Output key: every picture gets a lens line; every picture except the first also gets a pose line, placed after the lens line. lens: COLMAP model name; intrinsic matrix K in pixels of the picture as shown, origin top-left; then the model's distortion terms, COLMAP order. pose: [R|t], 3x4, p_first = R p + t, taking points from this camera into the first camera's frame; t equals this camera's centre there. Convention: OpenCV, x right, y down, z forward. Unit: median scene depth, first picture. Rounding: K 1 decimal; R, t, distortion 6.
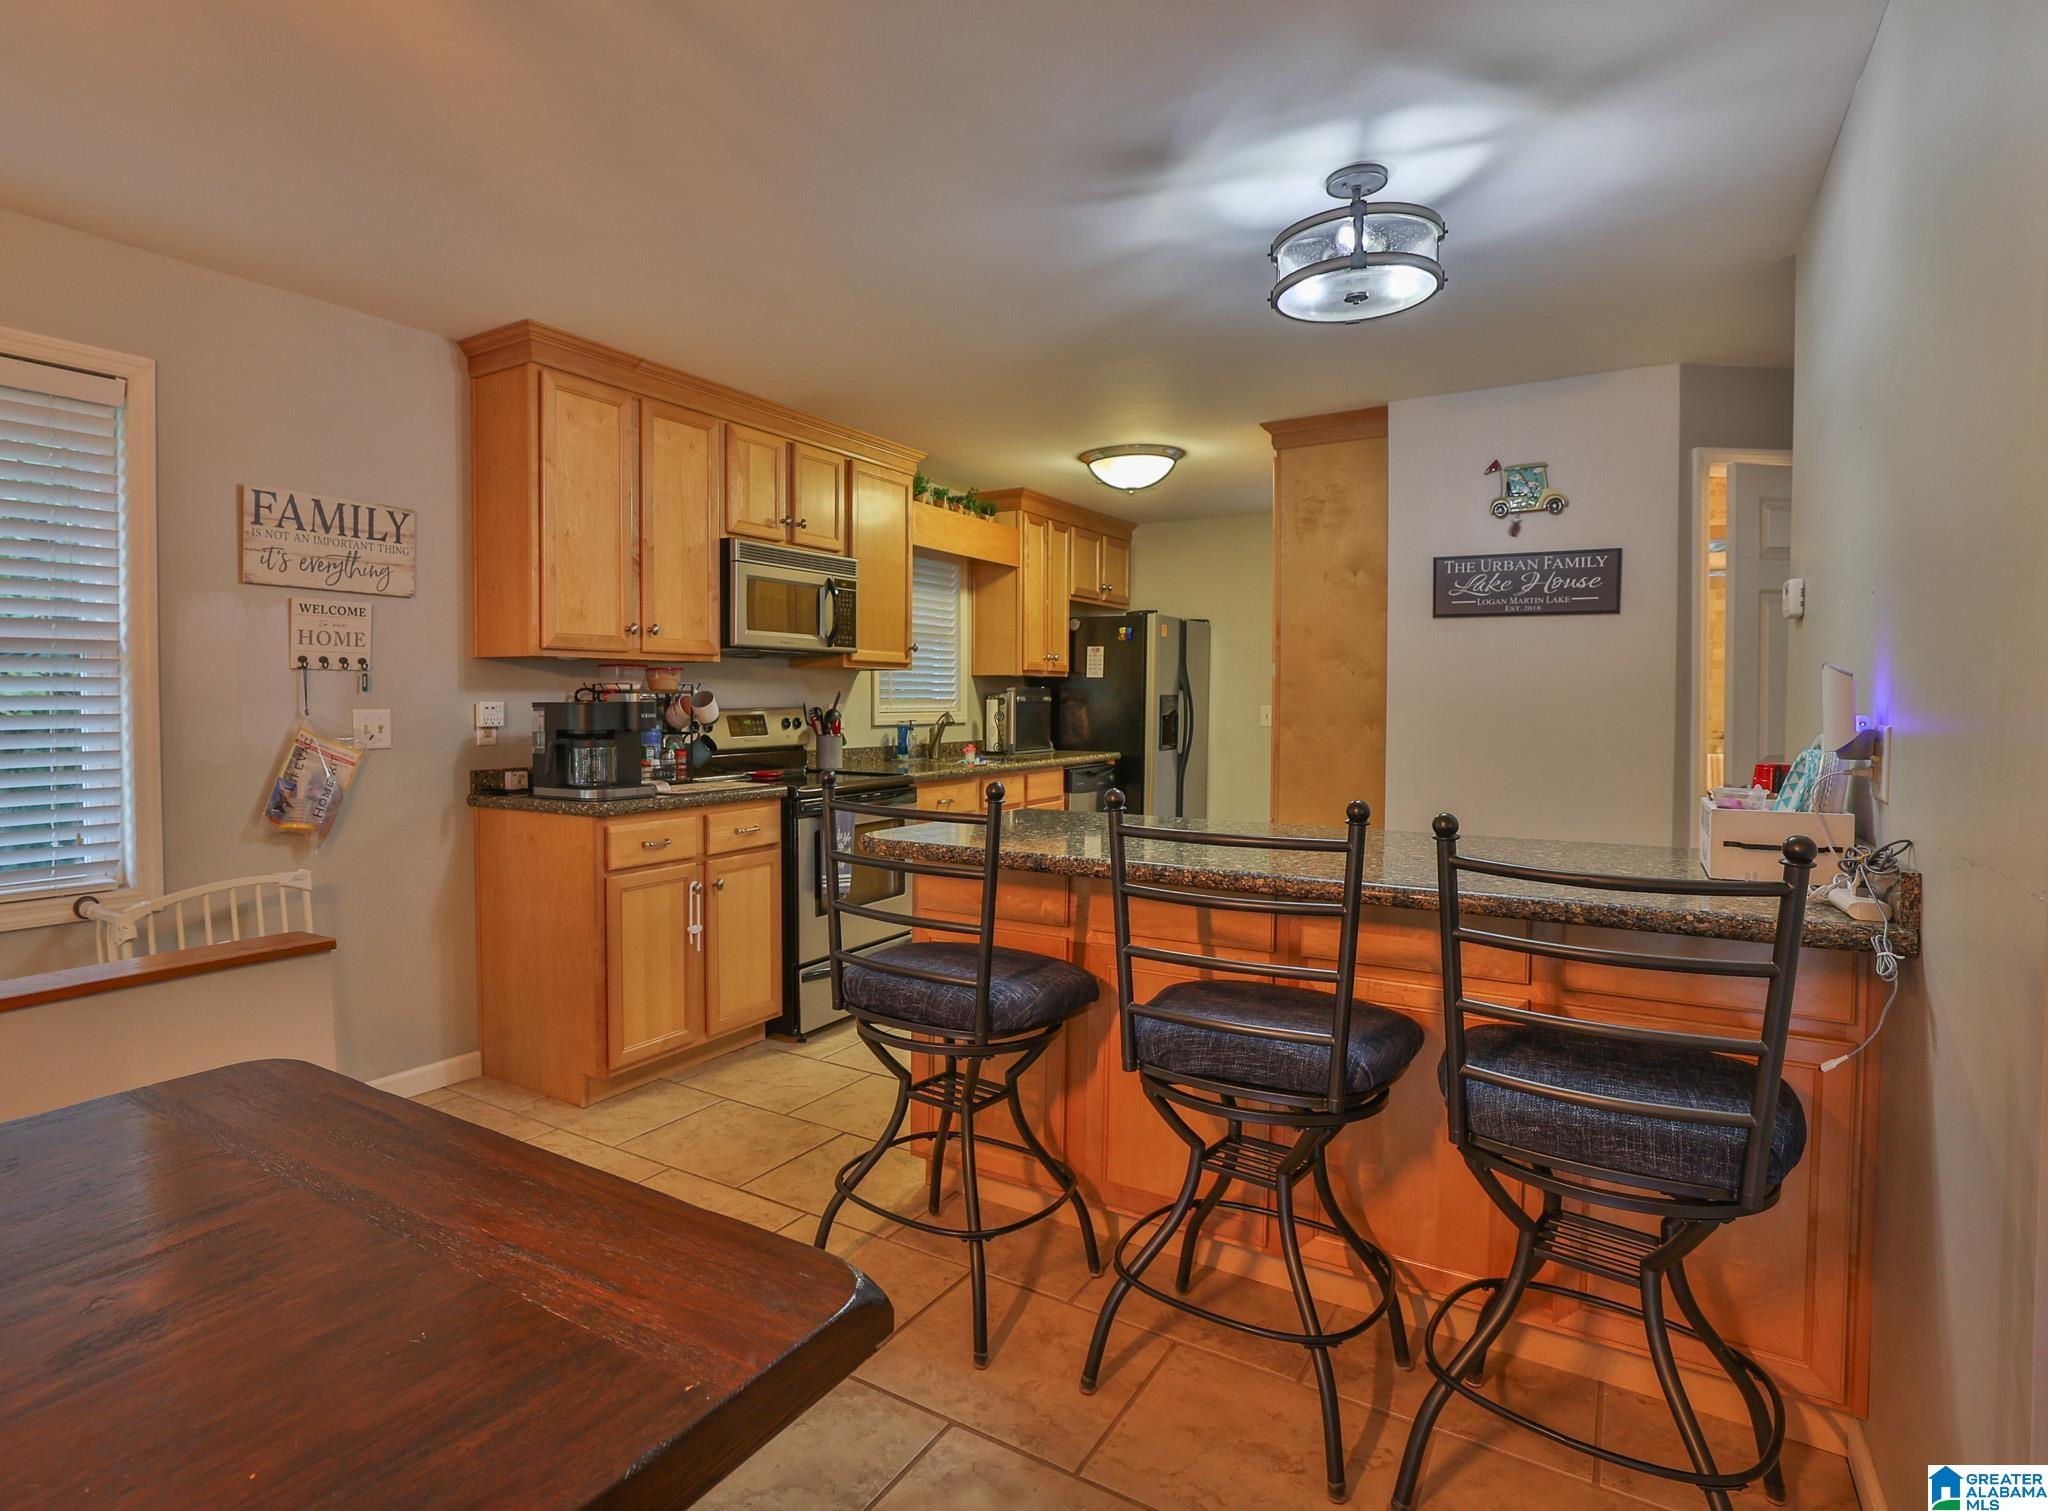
lens RADIAL K [[1112.1, 0, 875.2], [0, 1112.1, 745.1], [0, 0, 1]] dist [-0.022426, 0.005629]
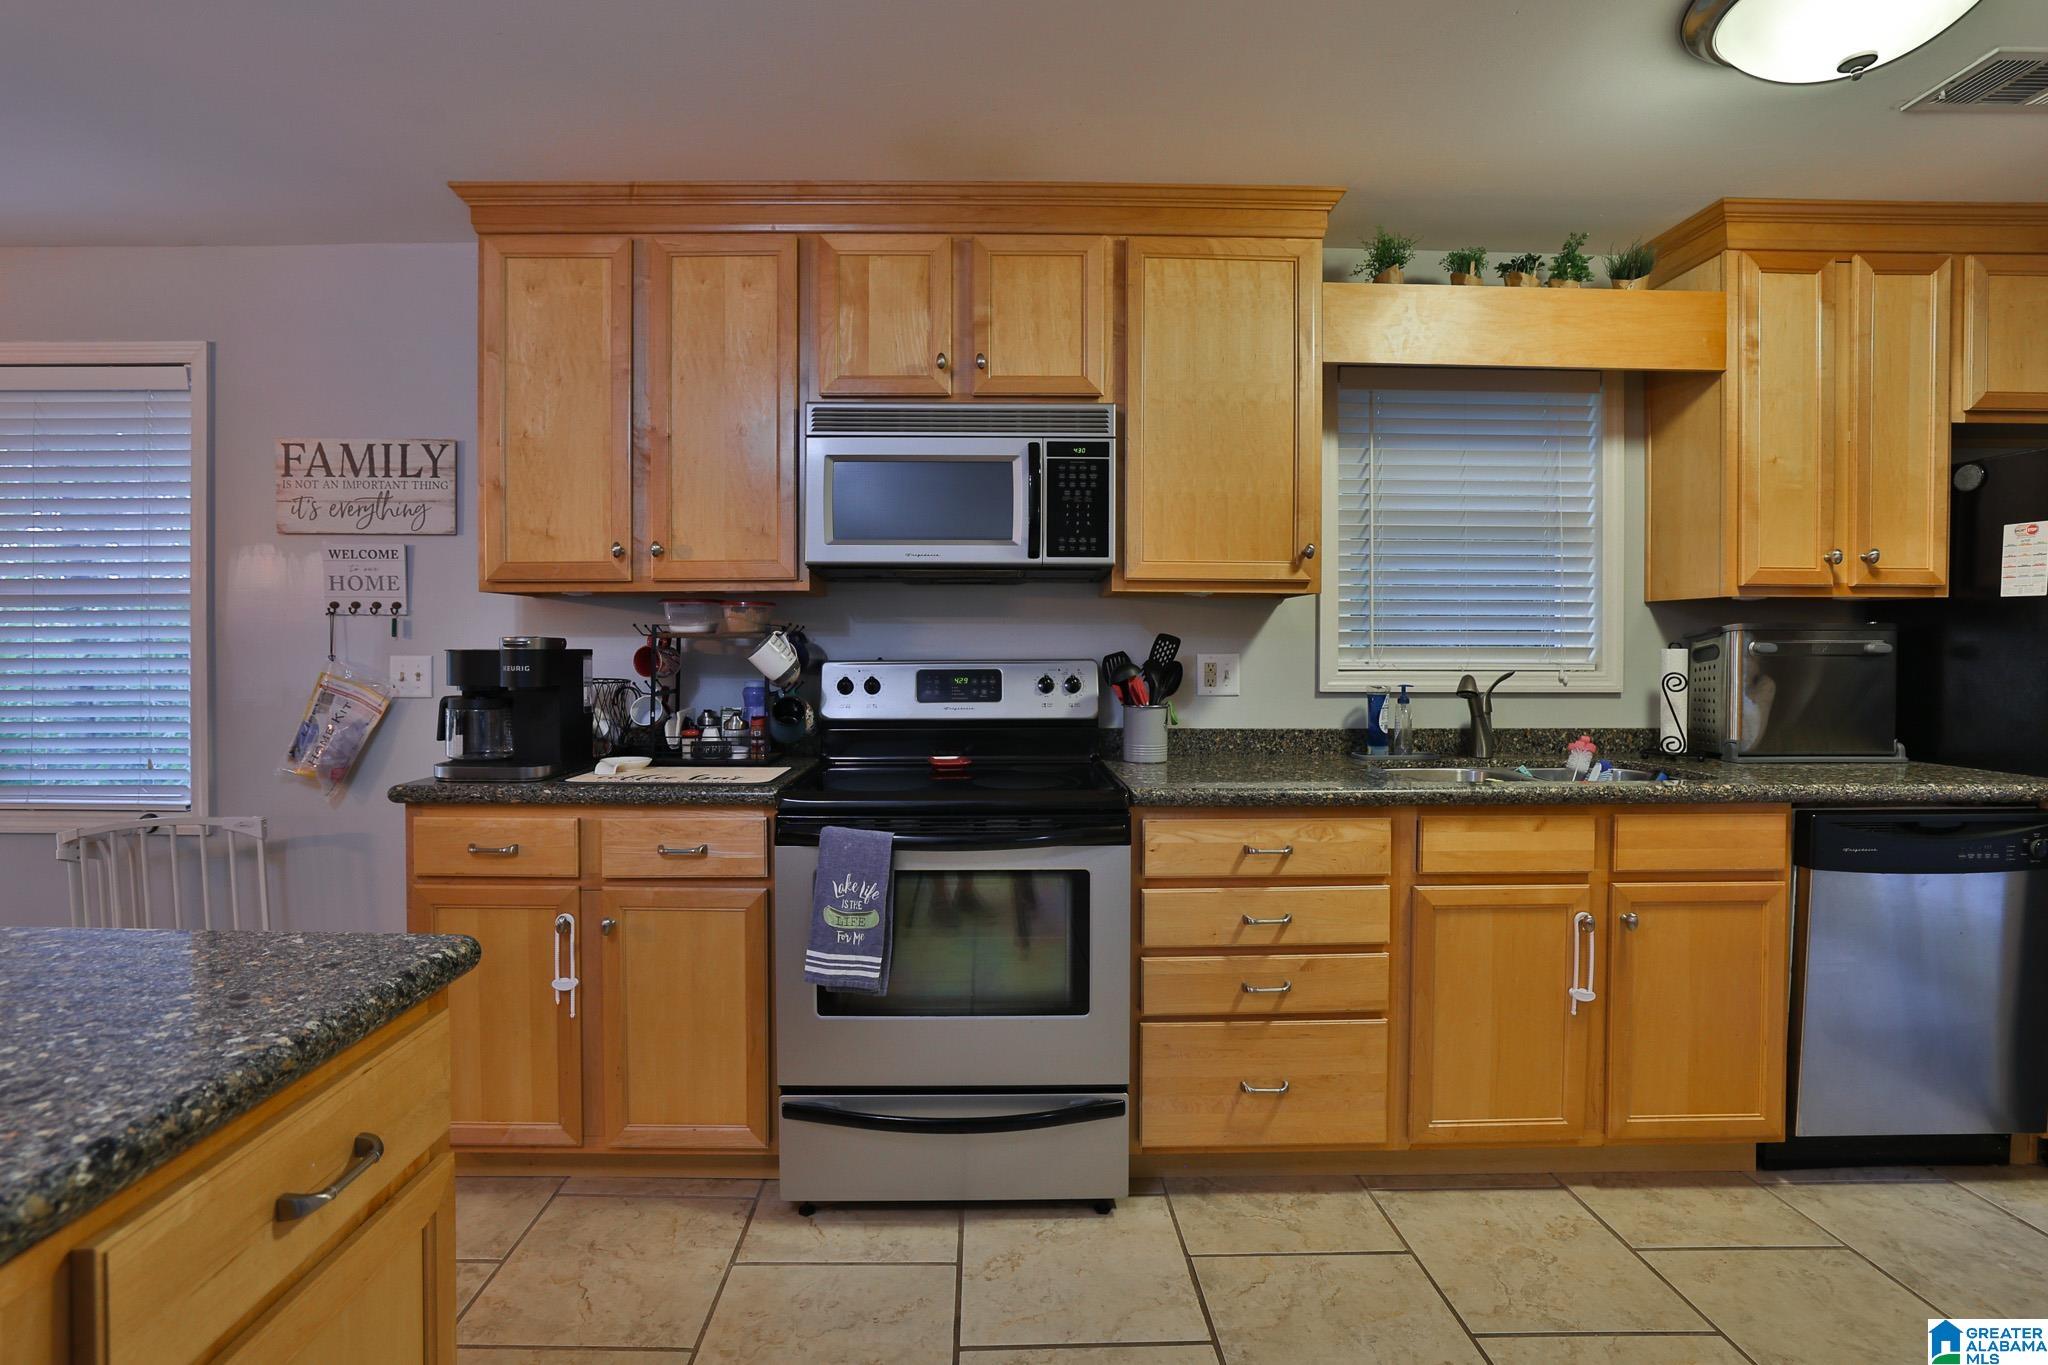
lens RADIAL K [[949.2, 0, 1007.6], [0, 949.2, 659.2], [0, 0, 1]] dist [-0.042292, 0.012379]
pose [[0.584773, 0.016063, -0.811038, 0.437453], [-0.034835, 0.999379, -0.005323, -0.037953], [0.810449, 0.031365, 0.584969, 0.836999]]
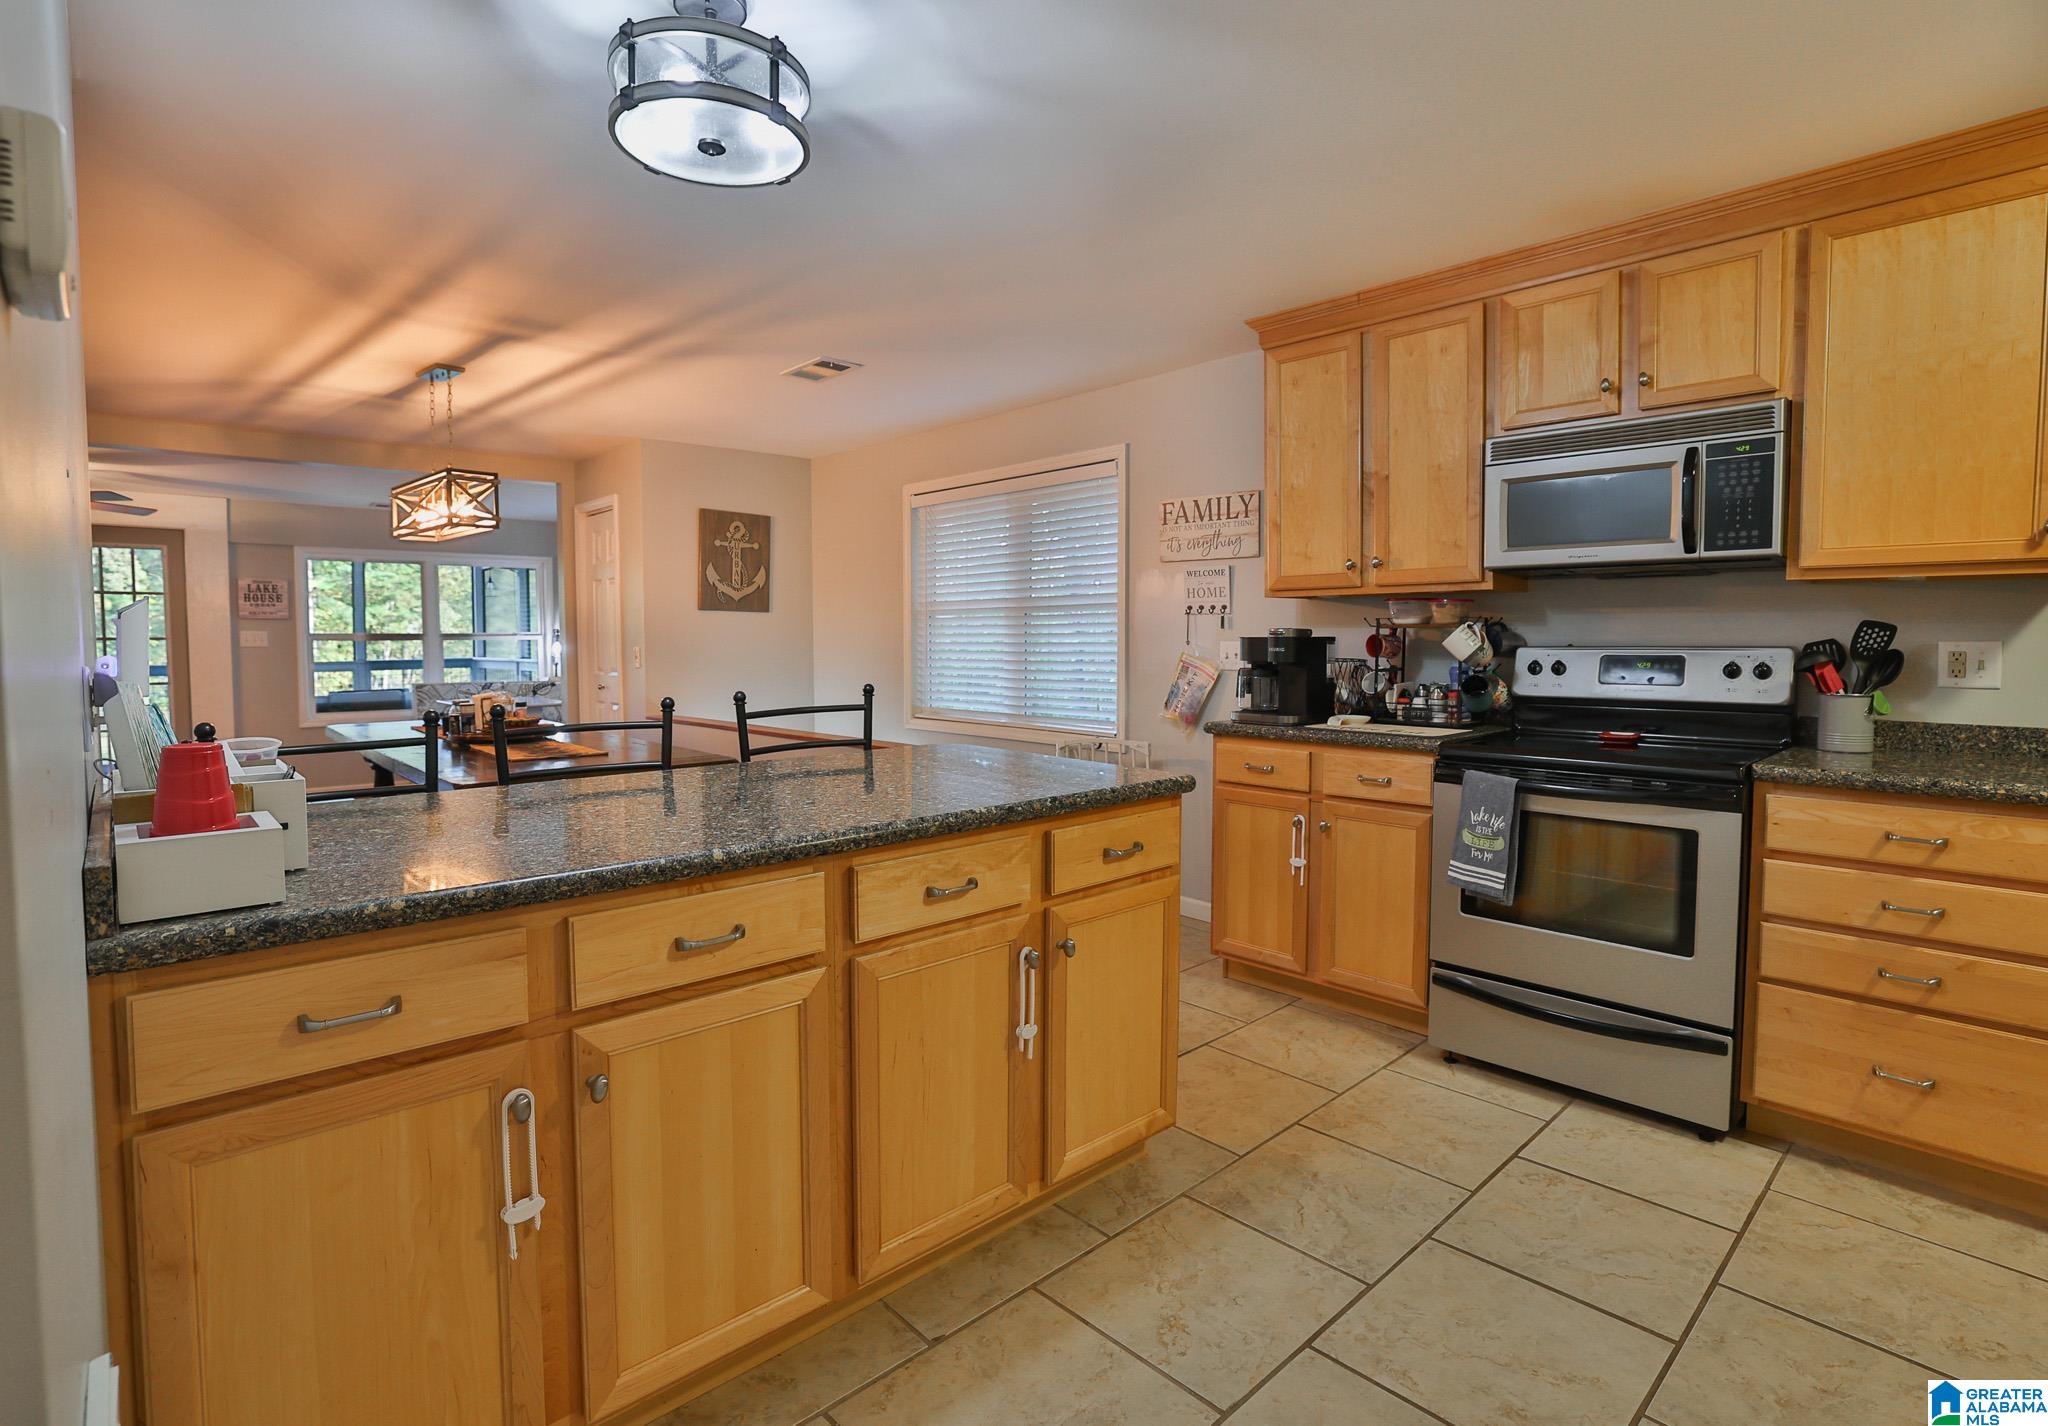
lens RADIAL K [[1003.9, 0, 1031.1], [0, 1003.9, 685.7], [0, 0, 1]] dist [-0.037728, 0.007081]
pose [[-0.210494, 0.054032, -0.976101, 0.732821], [-0.033626, 0.997480, 0.062467, -0.041333], [0.977017, 0.045972, -0.208147, 0.900855]]
